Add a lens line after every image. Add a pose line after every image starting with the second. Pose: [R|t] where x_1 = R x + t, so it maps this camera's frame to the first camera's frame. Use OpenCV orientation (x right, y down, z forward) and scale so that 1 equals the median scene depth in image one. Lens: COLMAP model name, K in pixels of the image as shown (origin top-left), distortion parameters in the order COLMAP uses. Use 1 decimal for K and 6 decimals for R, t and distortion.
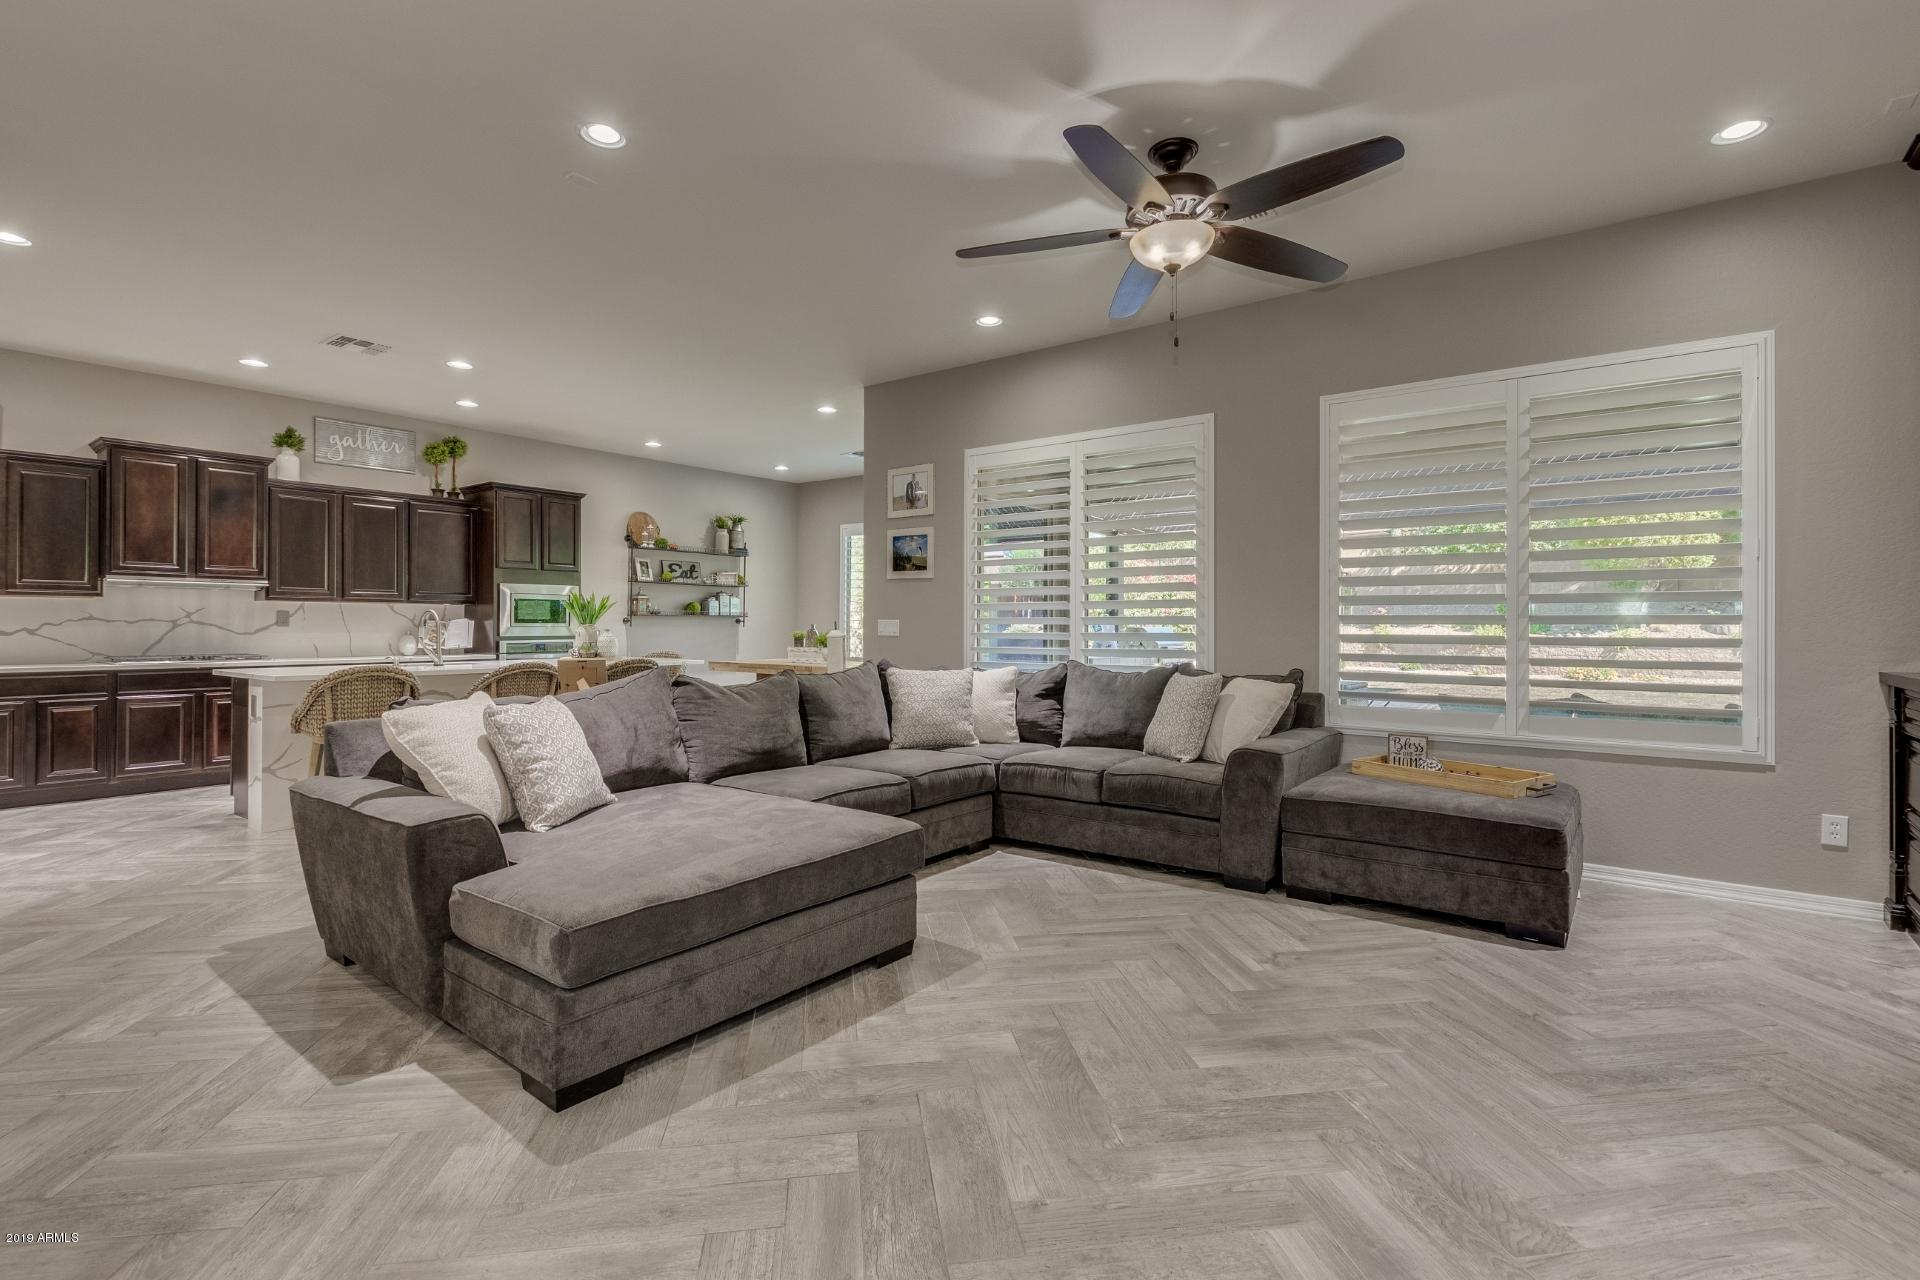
lens RADIAL K [[876.5, 0, 961.1], [0, 876.5, 629.1], [0, 0, 1]] dist [0.004150, -0.002302]
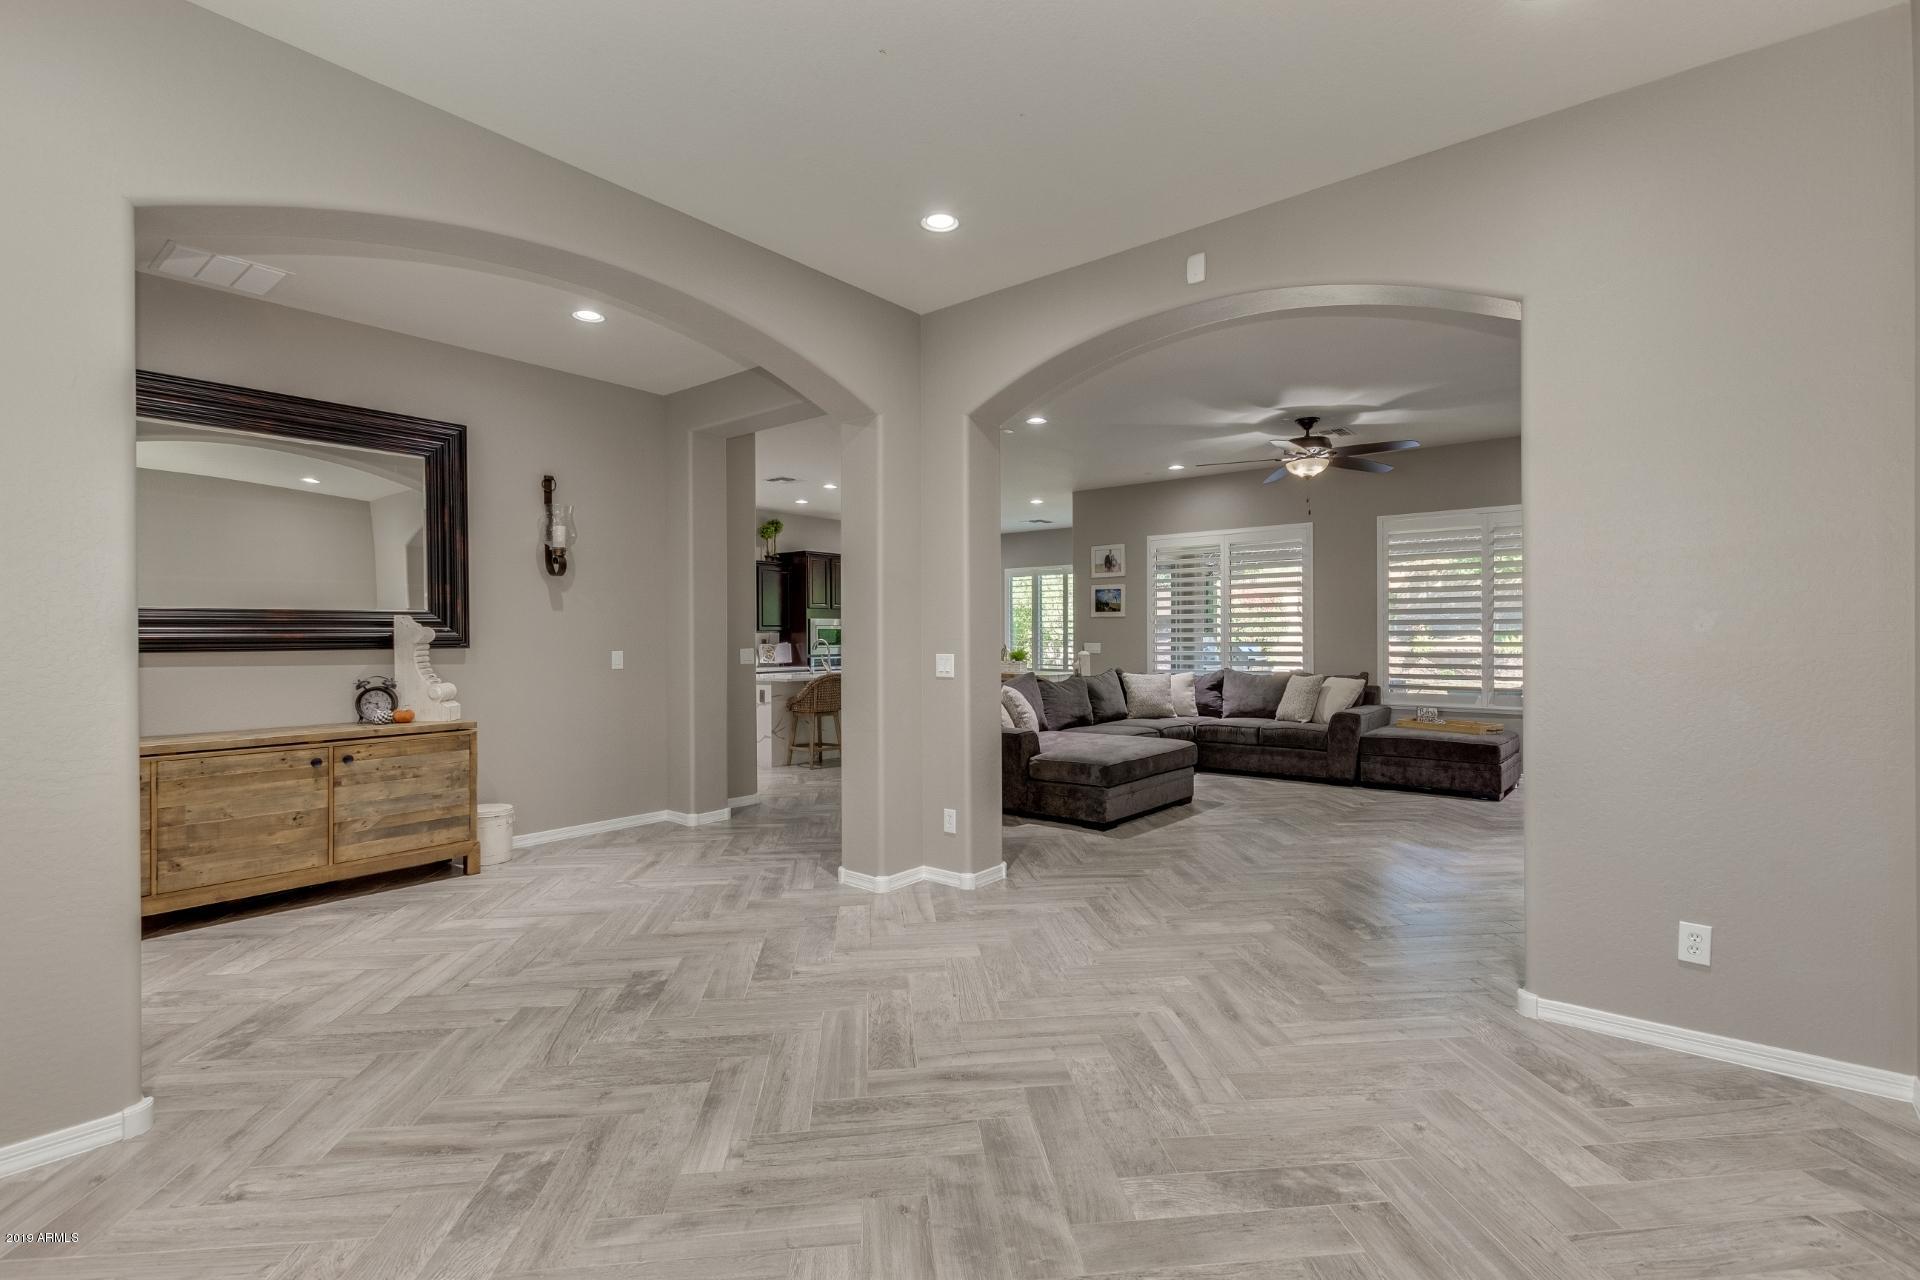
lens RADIAL K [[876.5, 0, 962.3], [0, 876.5, 641.3], [0, 0, 1]] dist [0.004150, -0.002302]
pose [[0.999321, -0.006369, -0.036279, -0.280707], [0.006400, 0.999979, 0.000723, -0.017395], [0.036274, -0.000955, 0.999341, -0.615789]]
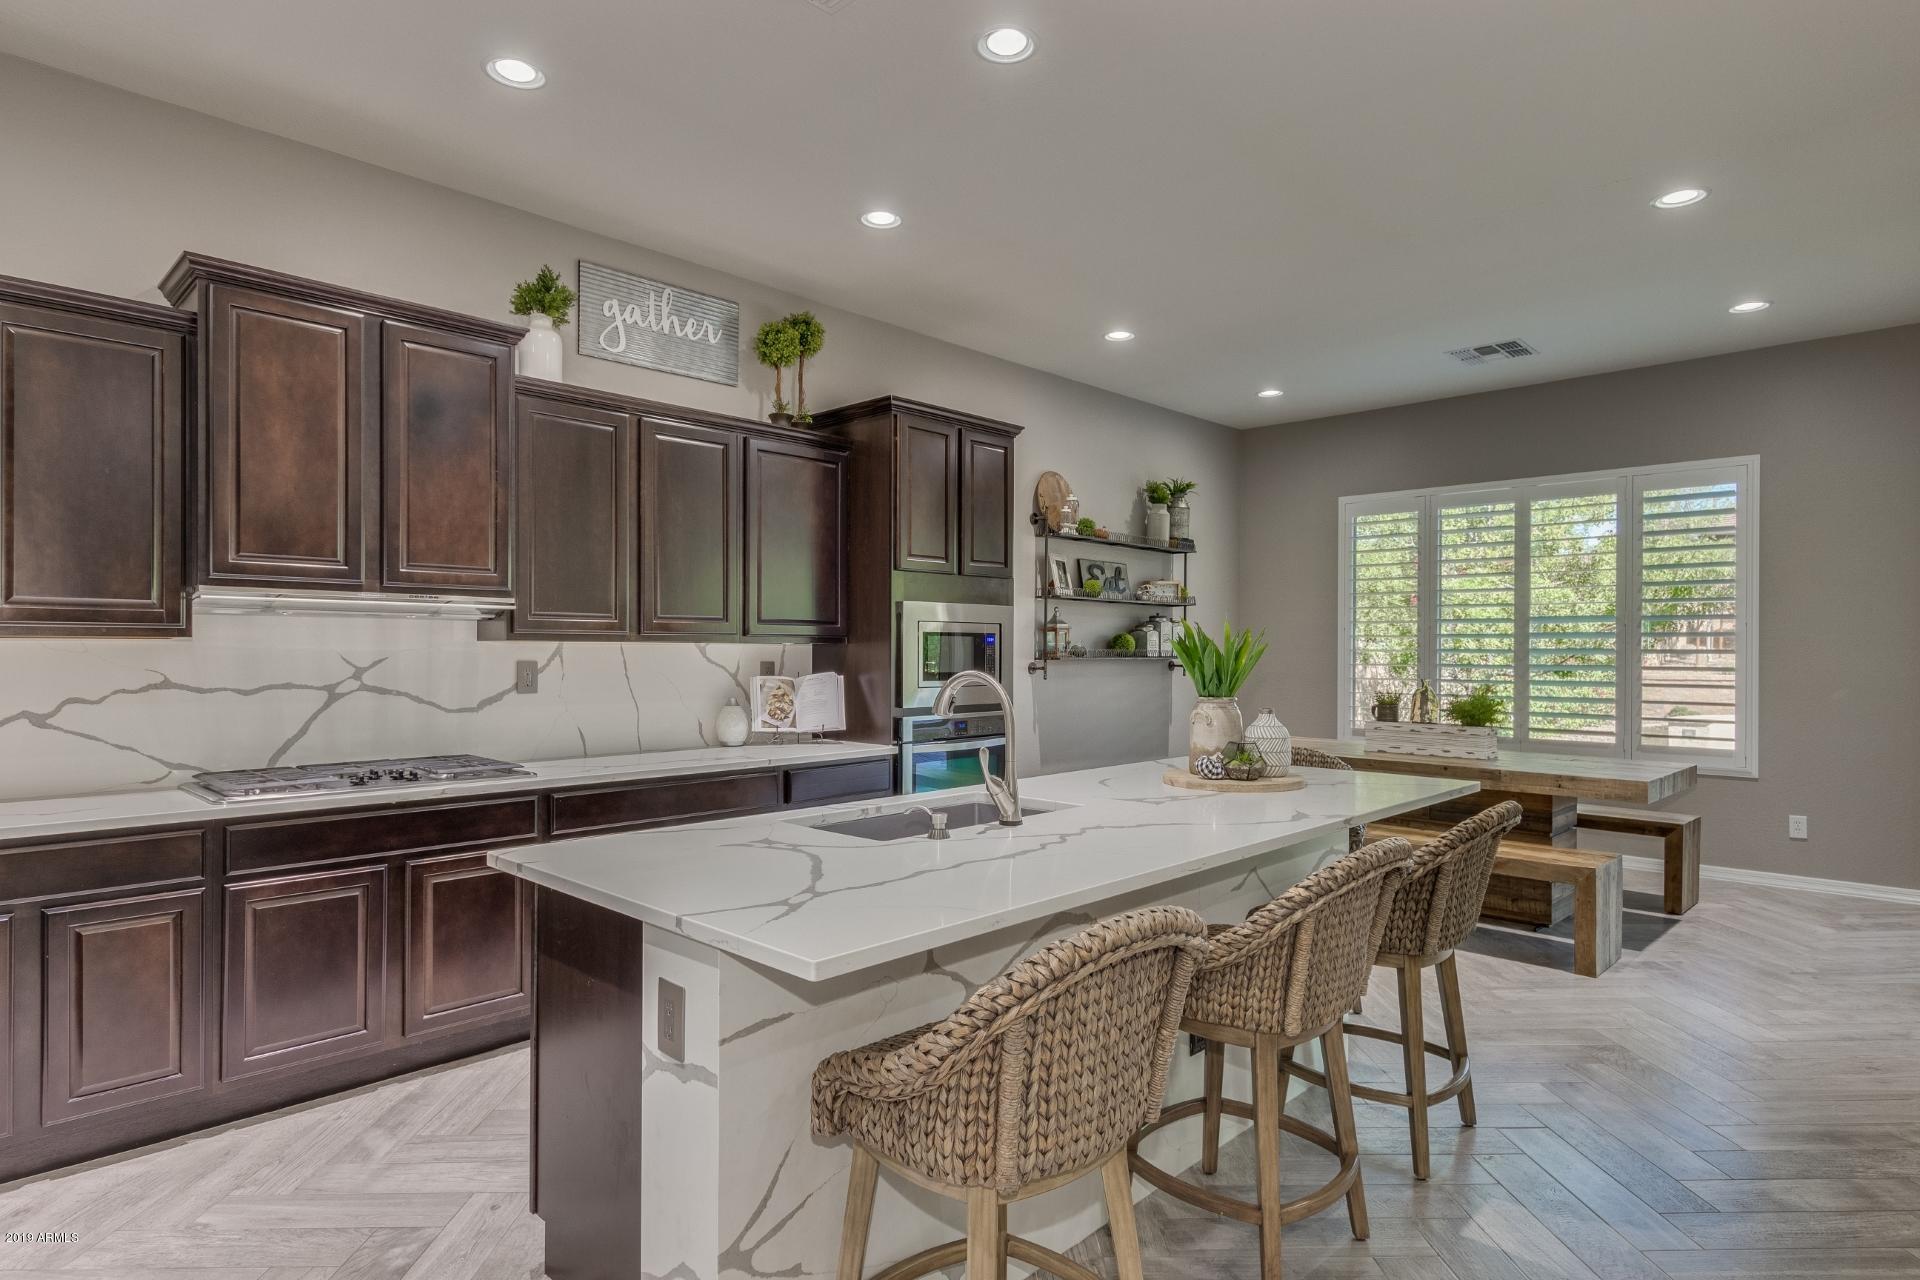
lens RADIAL K [[1036.8, 0, 961.1], [0, 1036.8, 663.6], [0, 0, 1]] dist [0.001501, 0.003251]
pose [[0.992684, 0.003360, -0.120693, -0.551404], [-0.002192, 0.999949, 0.009808, -0.029714], [0.120720, -0.009472, 0.992641, 0.550336]]
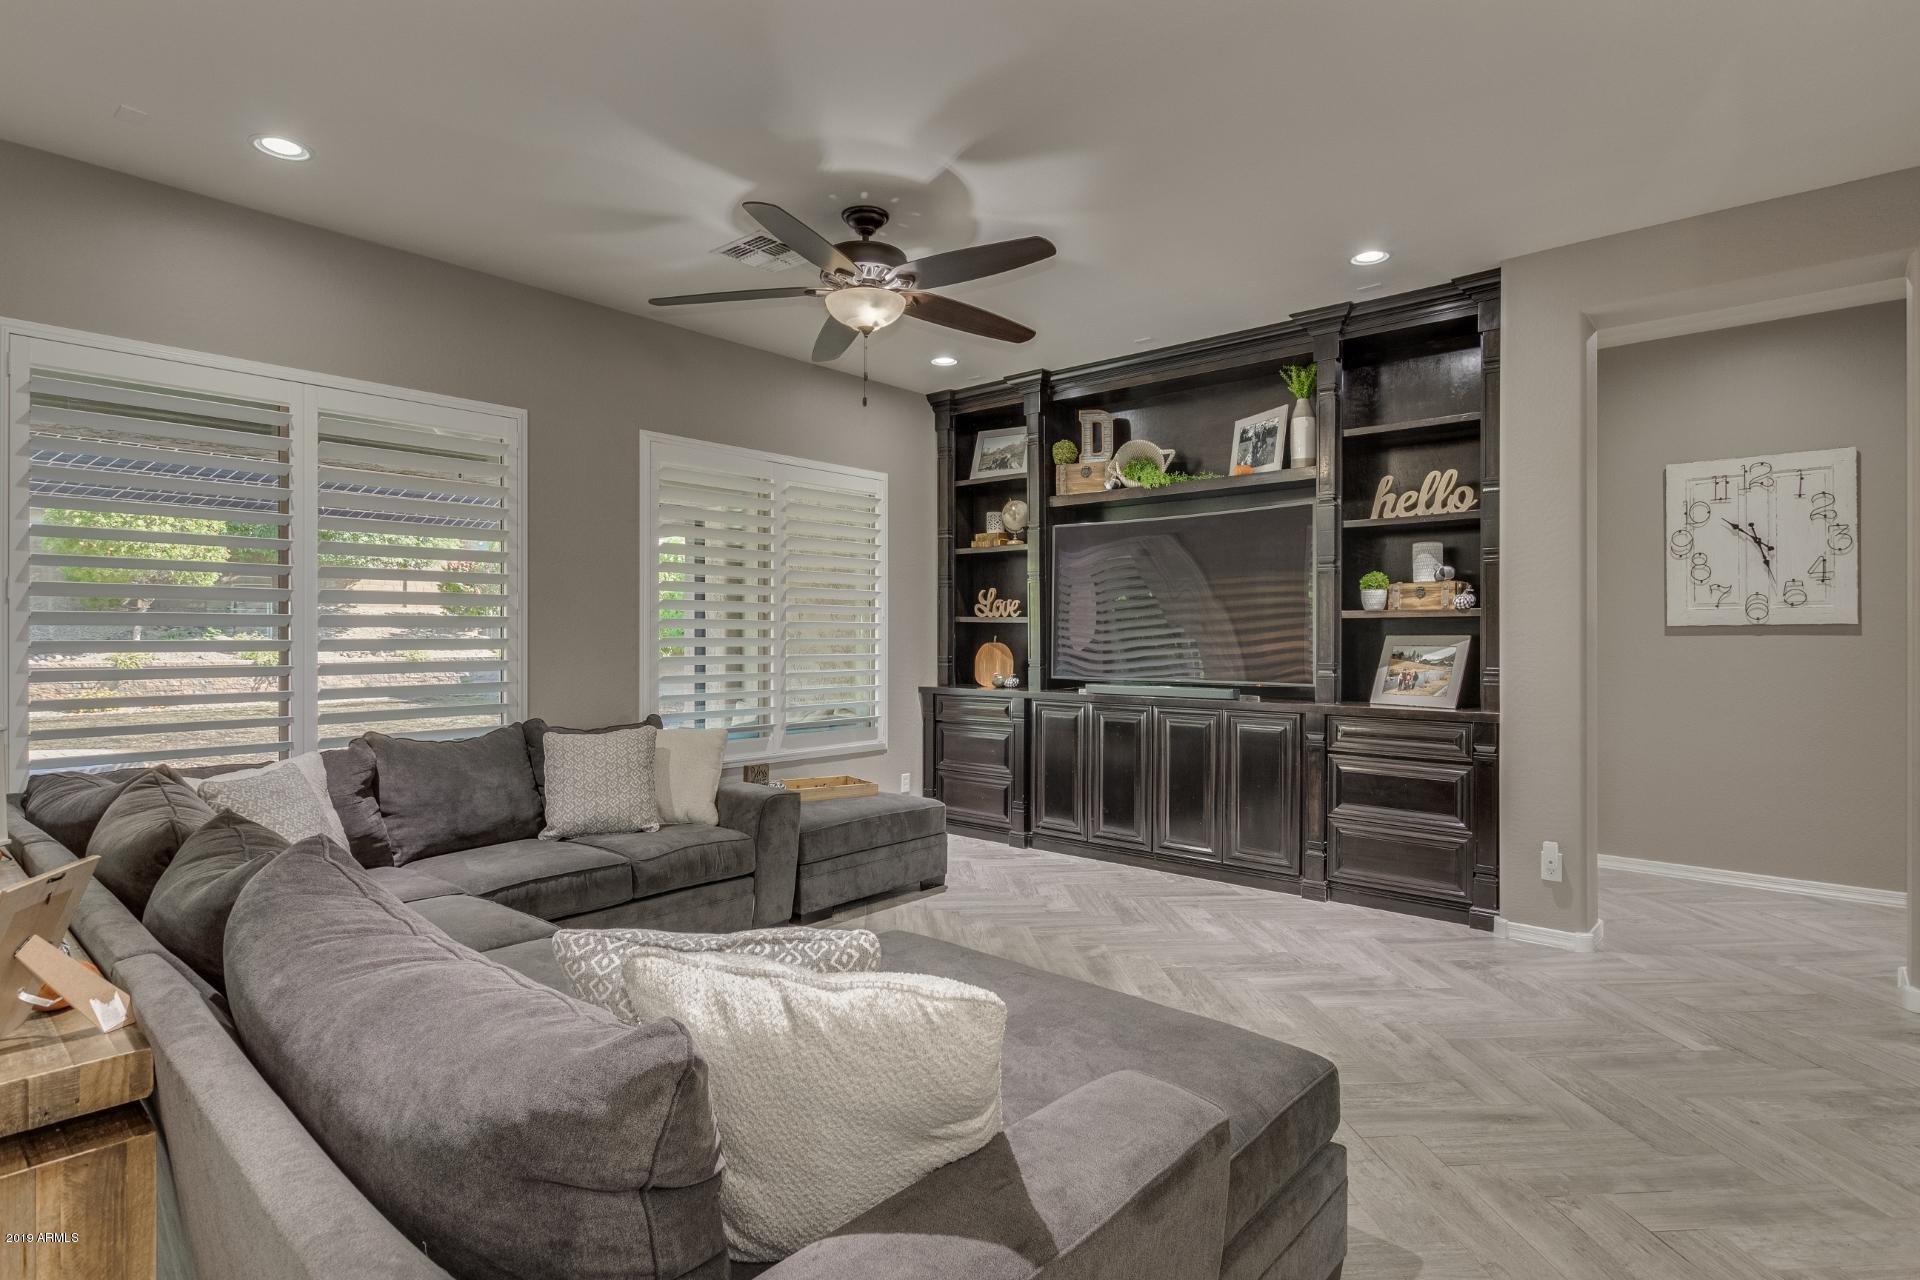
lens RADIAL K [[968.7, 0, 968.6], [0, 968.7, 644.3], [0, 0, 1]] dist [-0.006094, -0.000285]
pose [[0.066102, -0.006721, 0.997790, -0.492712], [0.006066, 0.999962, 0.006334, -0.027079], [-0.997794, 0.005634, 0.066140, 0.449672]]
